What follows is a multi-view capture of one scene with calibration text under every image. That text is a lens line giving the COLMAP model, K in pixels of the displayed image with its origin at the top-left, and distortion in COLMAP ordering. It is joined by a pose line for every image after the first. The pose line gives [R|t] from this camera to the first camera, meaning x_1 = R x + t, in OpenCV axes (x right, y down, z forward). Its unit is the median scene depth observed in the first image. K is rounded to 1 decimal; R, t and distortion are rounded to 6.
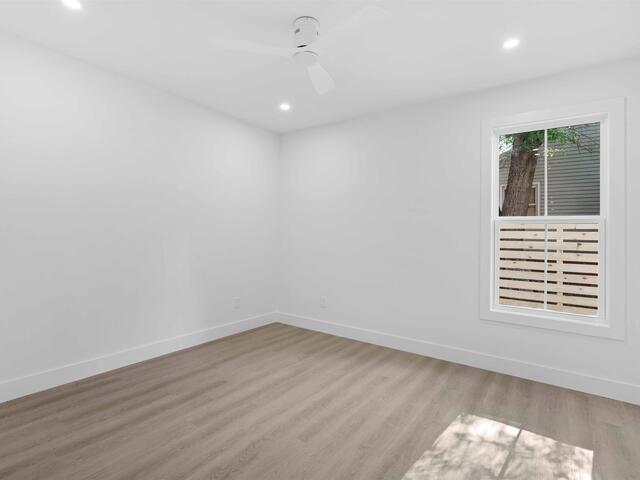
lens RADIAL K [[325.0, 0, 322.2], [0, 325.0, 236.0], [0, 0, 1]] dist [-0.001328, 0.000341]
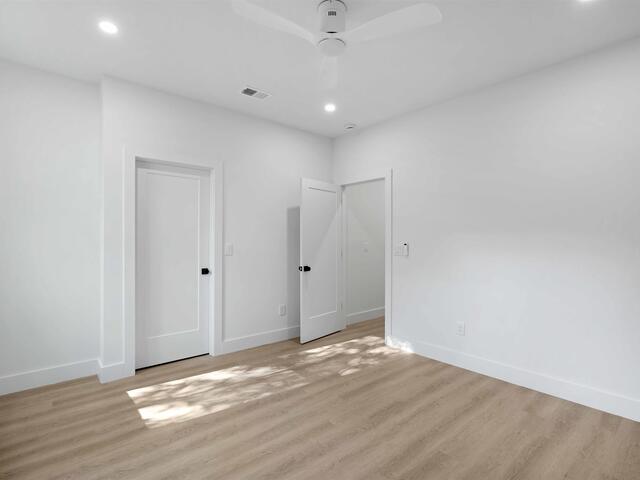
lens RADIAL K [[325.0, 0, 322.2], [0, 325.0, 236.0], [0, 0, 1]] dist [-0.001328, 0.000341]
pose [[-0.965909, -0.024581, 0.257712, -0.274204], [-0.021545, 0.999661, 0.014595, -0.029433], [-0.257983, 0.008545, -0.966112, 1.869777]]
